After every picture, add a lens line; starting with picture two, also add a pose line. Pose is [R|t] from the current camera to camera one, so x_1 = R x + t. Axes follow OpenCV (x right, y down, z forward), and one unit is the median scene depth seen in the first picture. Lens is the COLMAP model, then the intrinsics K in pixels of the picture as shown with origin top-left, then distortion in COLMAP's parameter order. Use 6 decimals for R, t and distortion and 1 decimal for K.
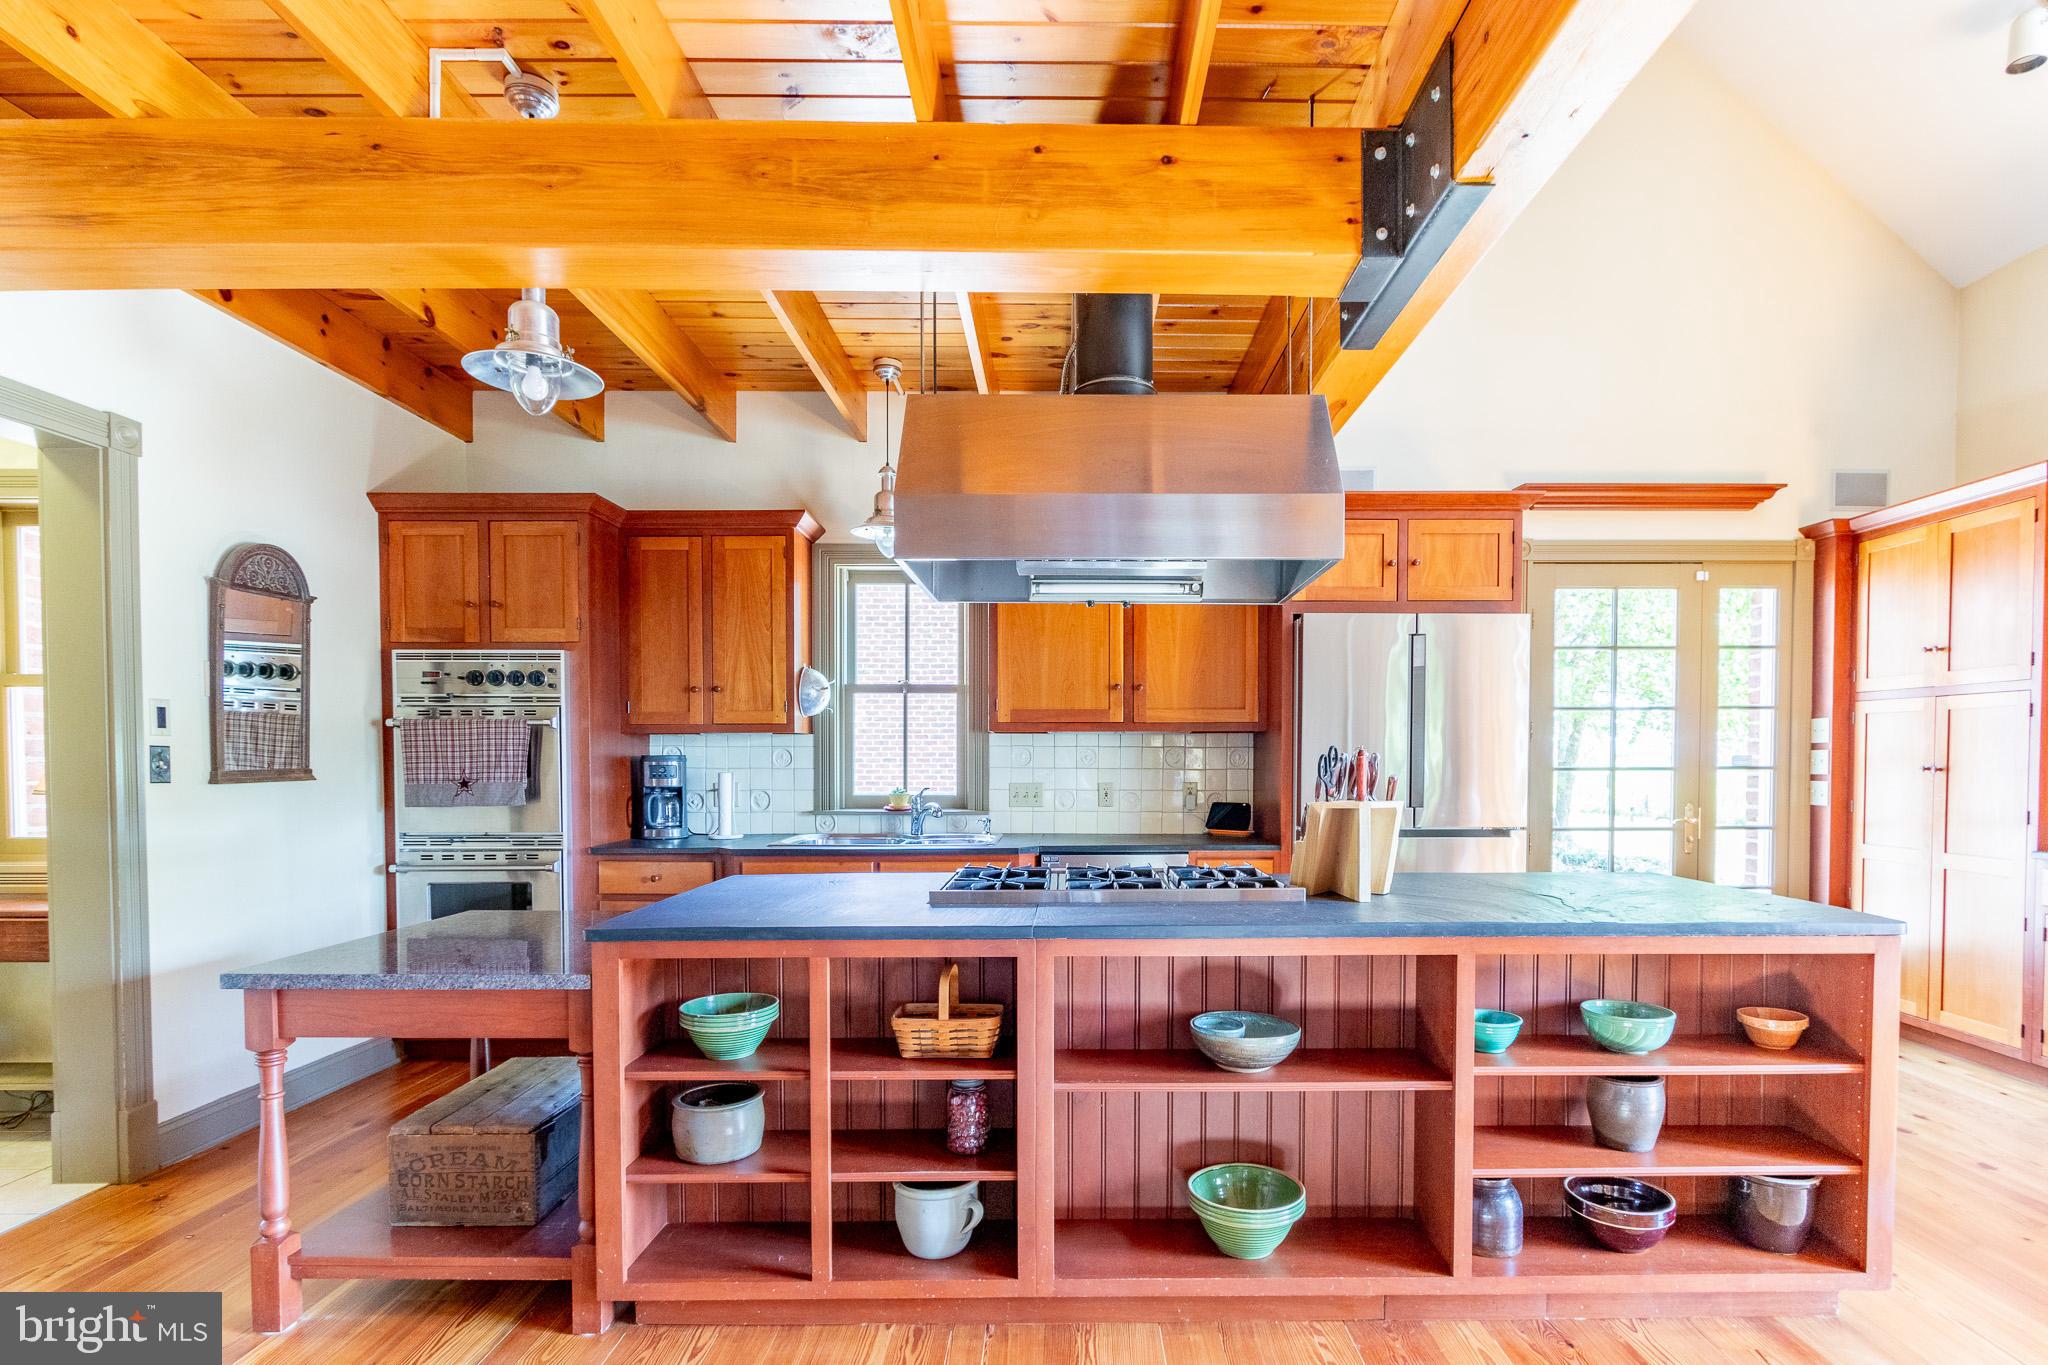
lens RADIAL K [[977.6, 0, 1092.1], [0, 977.6, 790.3], [0, 0, 1]] dist [-0.002639, -0.000439]
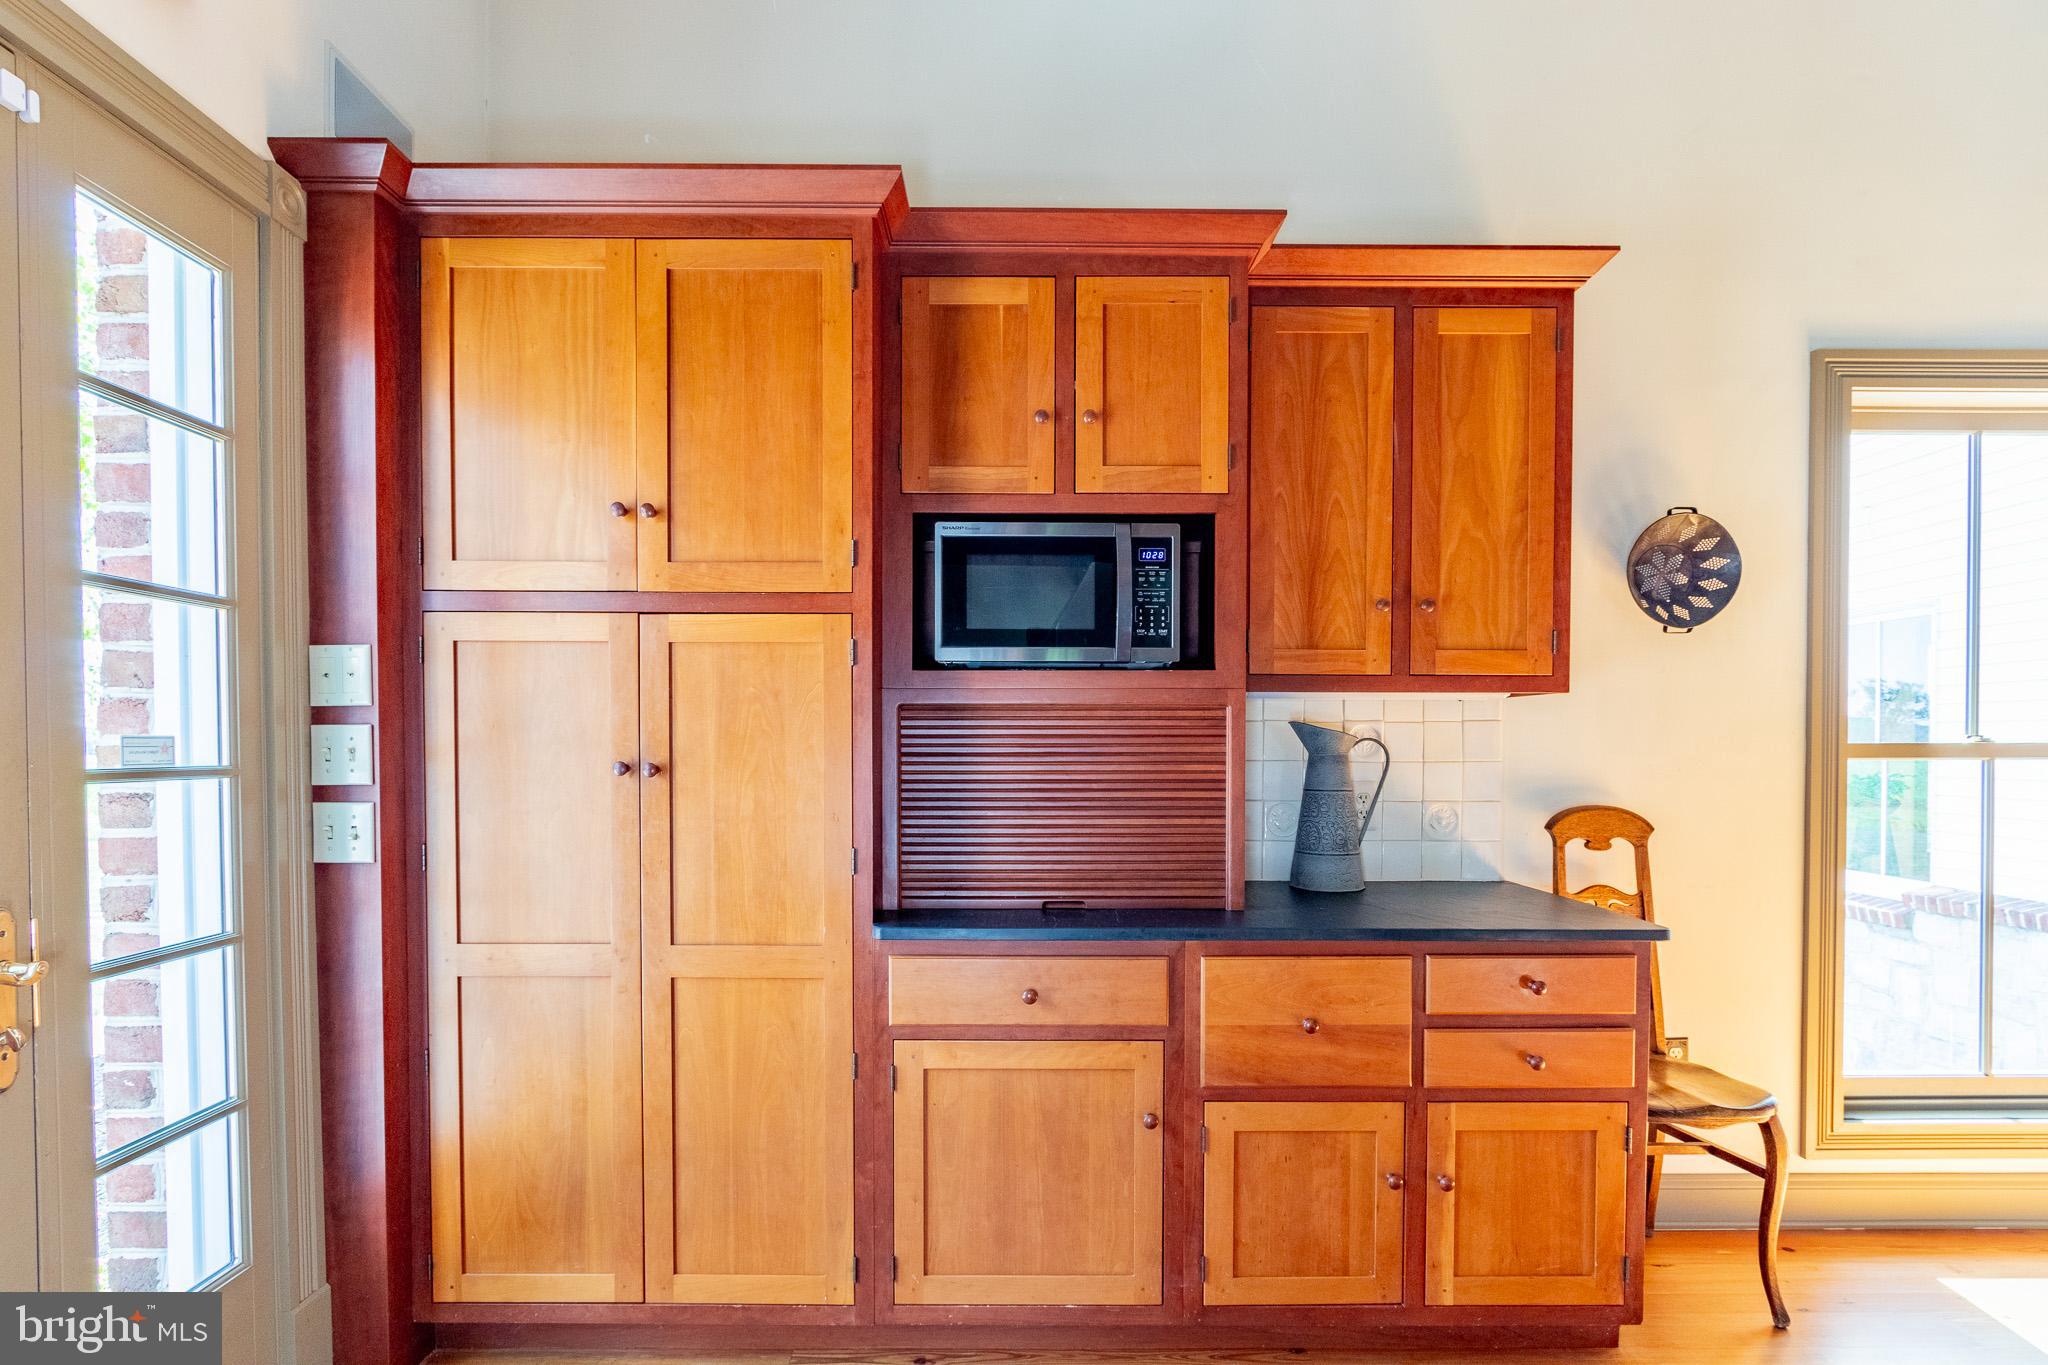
lens RADIAL K [[977.6, 0, 1016.5], [0, 977.6, 774.5], [0, 0, 1]] dist [-0.002639, -0.000439]
pose [[0.018654, -0.018677, 0.999652, 0.354513], [0.032187, 0.999318, 0.018071, -0.019179], [-0.999308, 0.031839, 0.019243, 0.723912]]
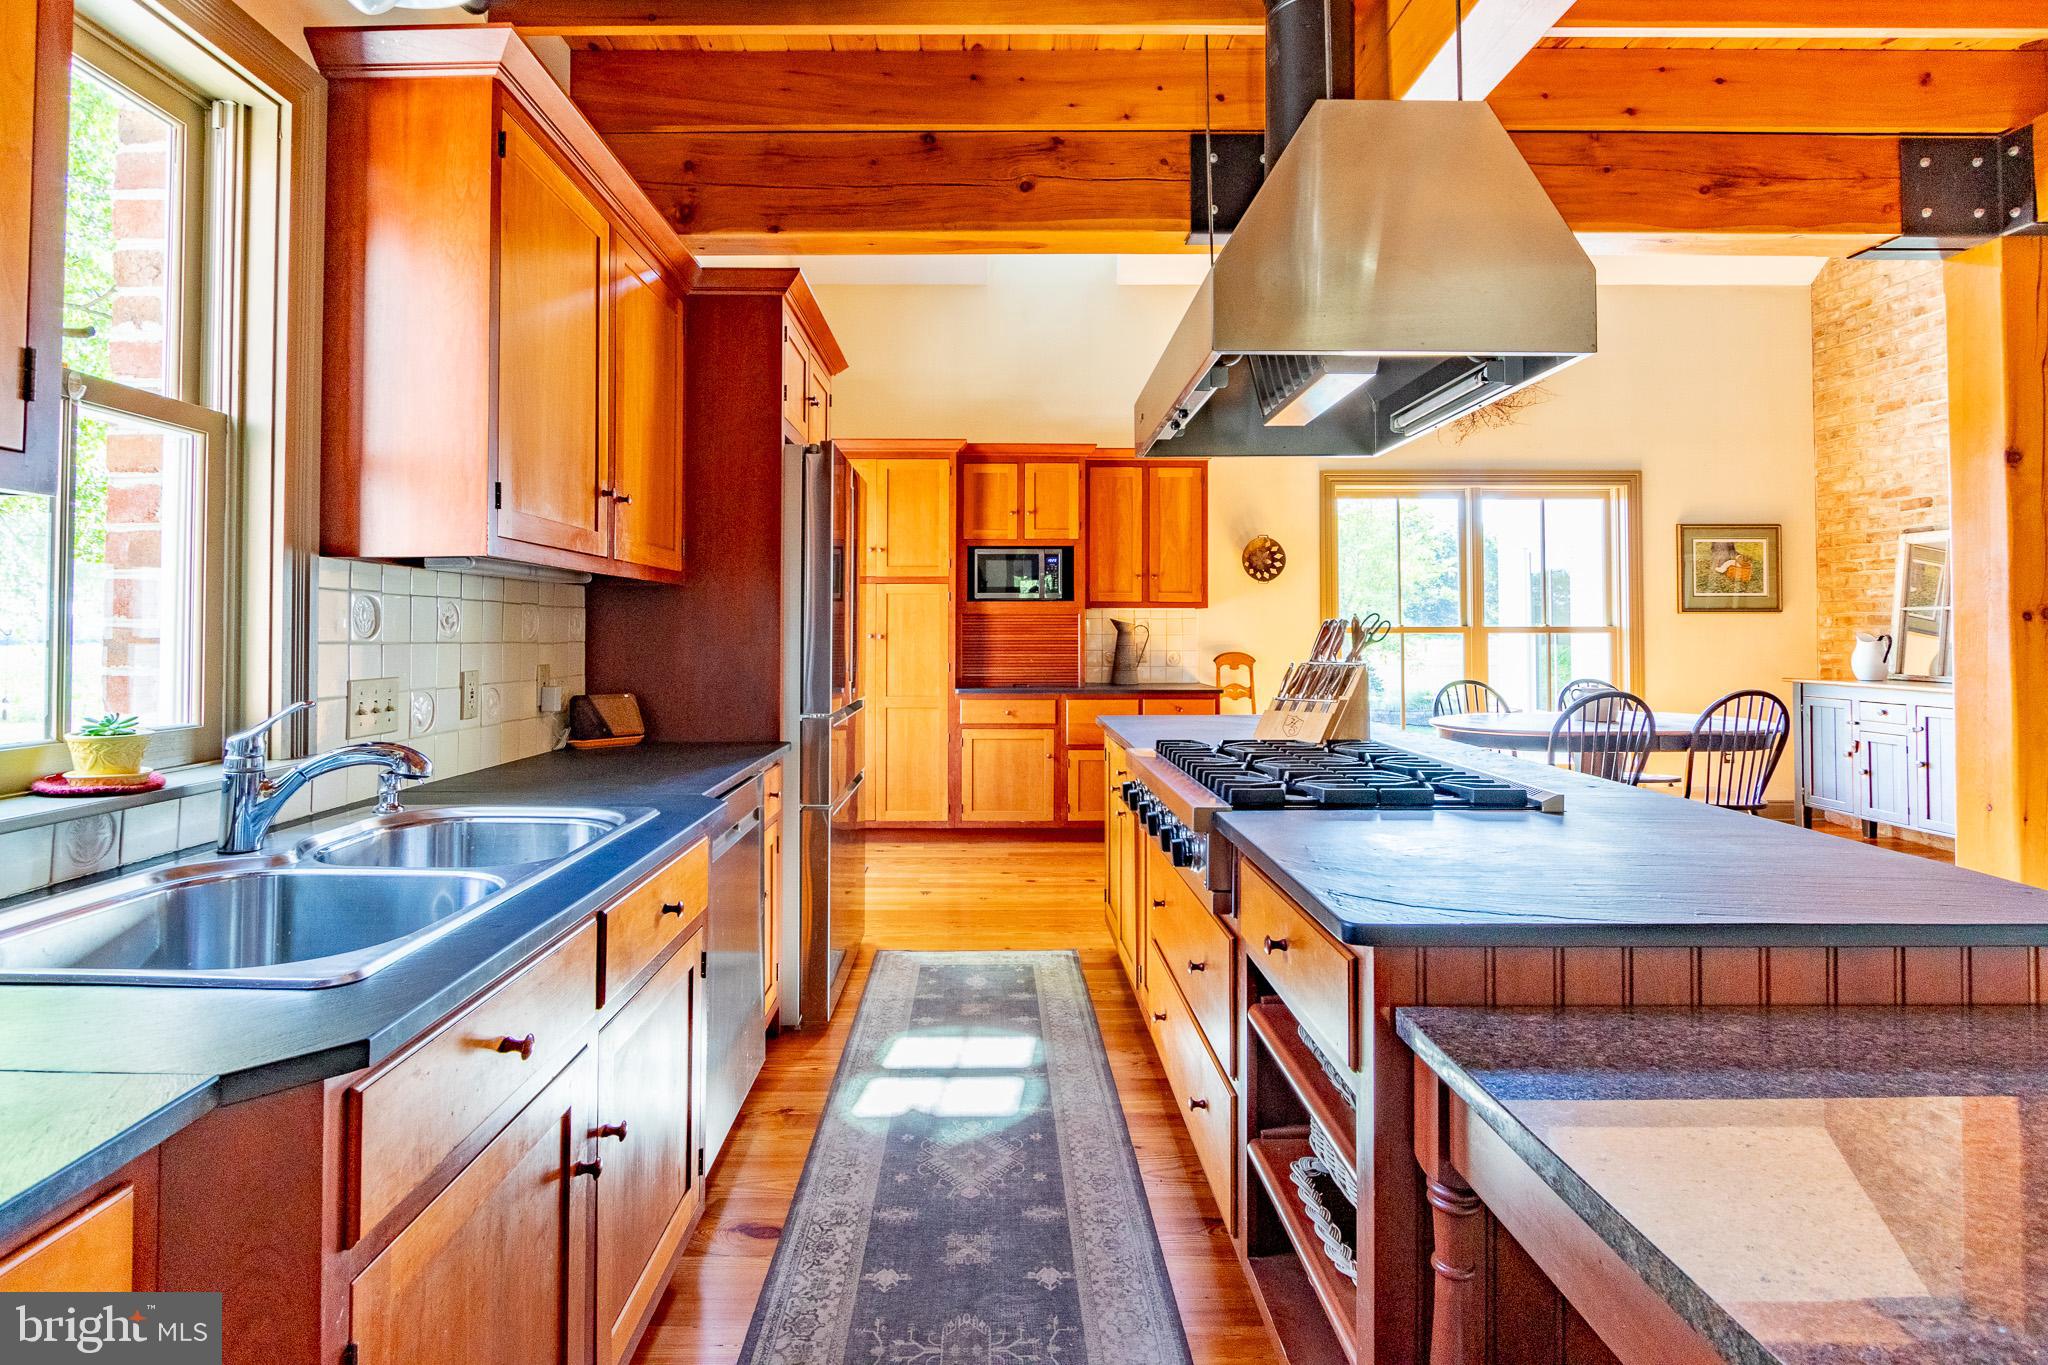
lens RADIAL K [[977.6, 0, 982.0], [0, 977.6, 608.0], [0, 0, 1]] dist [-0.002639, -0.000439]
pose [[0.024585, 0.026866, 0.999337, -0.458613], [0.030748, 0.999146, -0.027617, -0.016204], [-0.999225, 0.031407, 0.023738, 0.729255]]
